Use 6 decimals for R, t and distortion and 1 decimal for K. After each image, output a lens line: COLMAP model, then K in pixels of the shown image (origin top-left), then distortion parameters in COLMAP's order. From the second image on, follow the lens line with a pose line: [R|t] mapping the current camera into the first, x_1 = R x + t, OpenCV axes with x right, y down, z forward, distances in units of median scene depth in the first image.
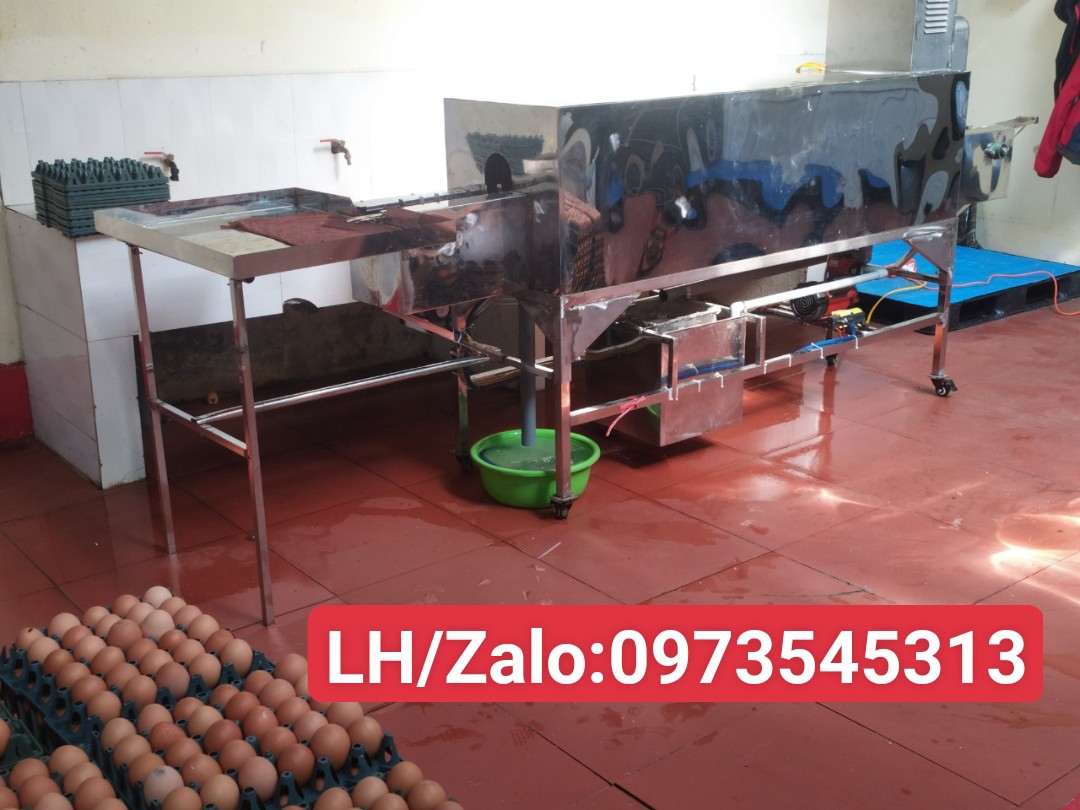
lens RADIAL K [[1246.6, 0, 540.0], [0, 1246.6, 405.0], [0, 0, 1]] dist [0.013107, 0.034678]
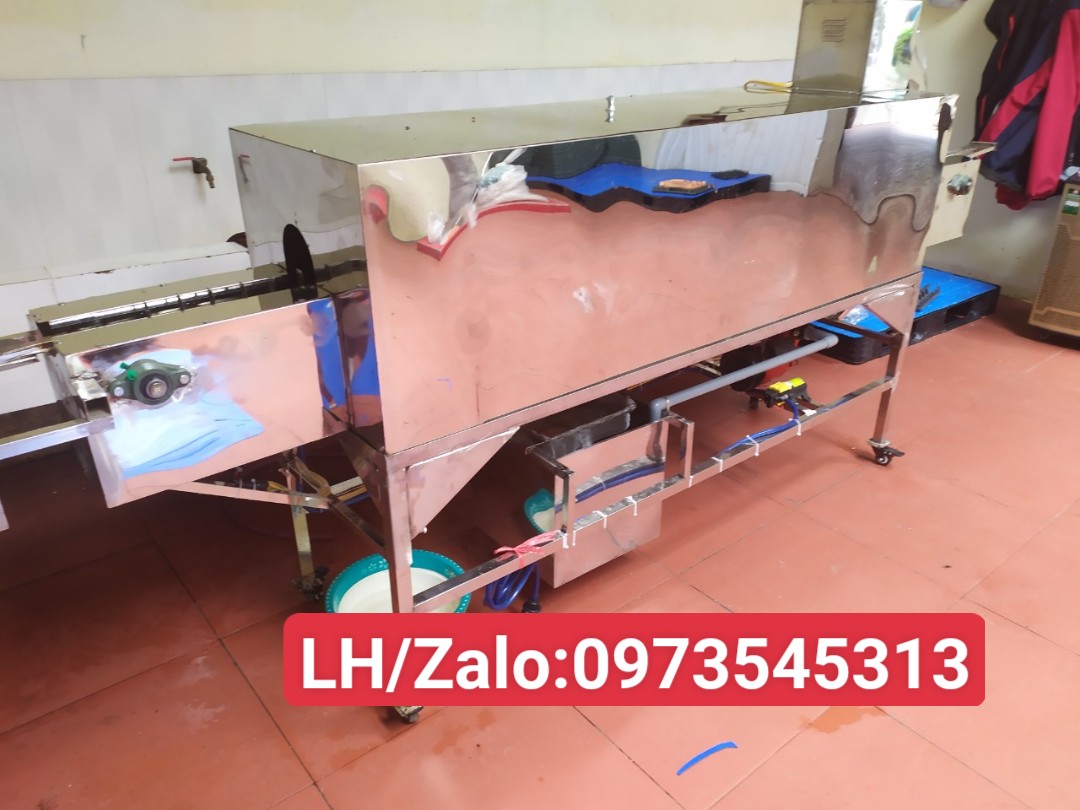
lens RADIAL K [[800.4, 0, 540.0], [0, 800.4, 405.0], [0, 0, 1]] dist [0.006893, -0.003633]
pose [[0.999788, 0.016771, 0.011973, 0.067351], [-0.018272, 0.990136, 0.138910, -0.127066], [-0.009525, -0.139100, 0.990233, 0.436809]]
